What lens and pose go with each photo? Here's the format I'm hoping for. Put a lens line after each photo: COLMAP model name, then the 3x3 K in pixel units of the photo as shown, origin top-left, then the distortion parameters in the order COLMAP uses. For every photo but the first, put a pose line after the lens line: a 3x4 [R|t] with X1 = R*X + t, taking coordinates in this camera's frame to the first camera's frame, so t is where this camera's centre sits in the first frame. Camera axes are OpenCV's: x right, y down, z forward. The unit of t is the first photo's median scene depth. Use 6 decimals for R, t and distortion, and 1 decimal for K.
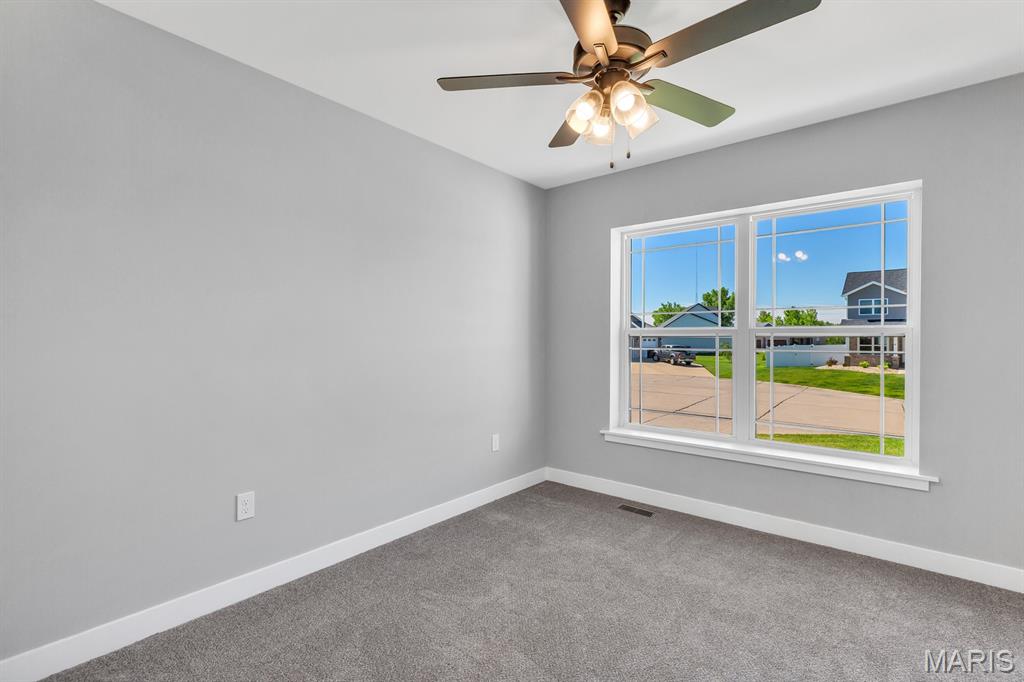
lens RADIAL K [[466.5, 0, 505.6], [0, 466.5, 337.4], [0, 0, 1]] dist [0.003643, 0.000519]
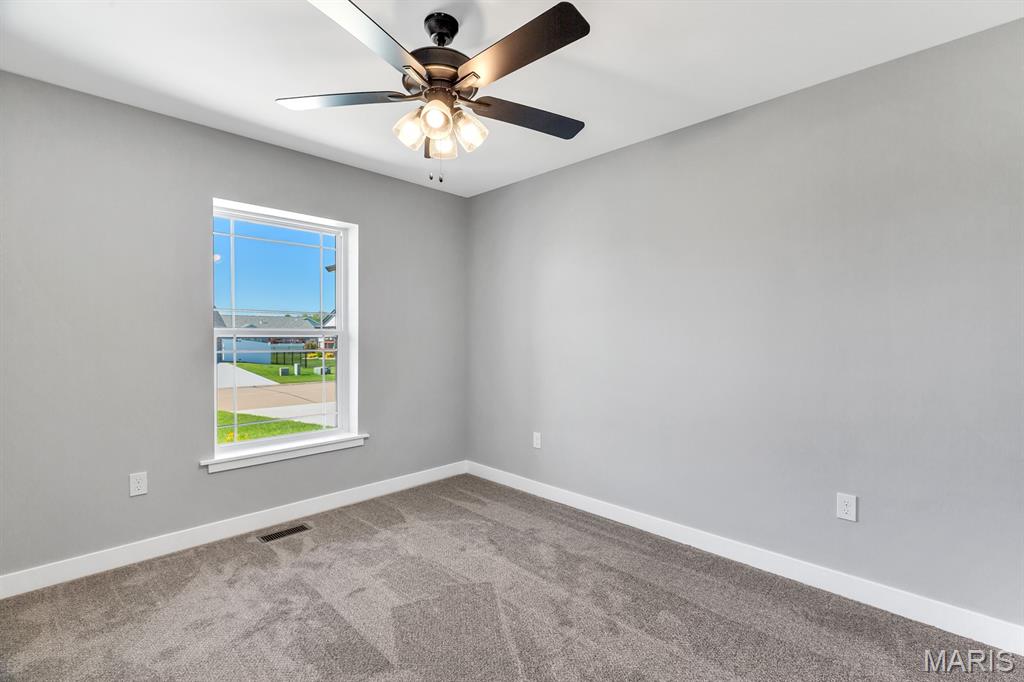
lens RADIAL K [[466.5, 0, 510.3], [0, 466.5, 338.9], [0, 0, 1]] dist [0.003643, 0.000519]
pose [[0.093726, -0.003758, 0.995591, -0.480716], [0.005804, 0.999978, 0.003228, 0.001611], [-0.995581, 0.005476, 0.093745, 0.417437]]
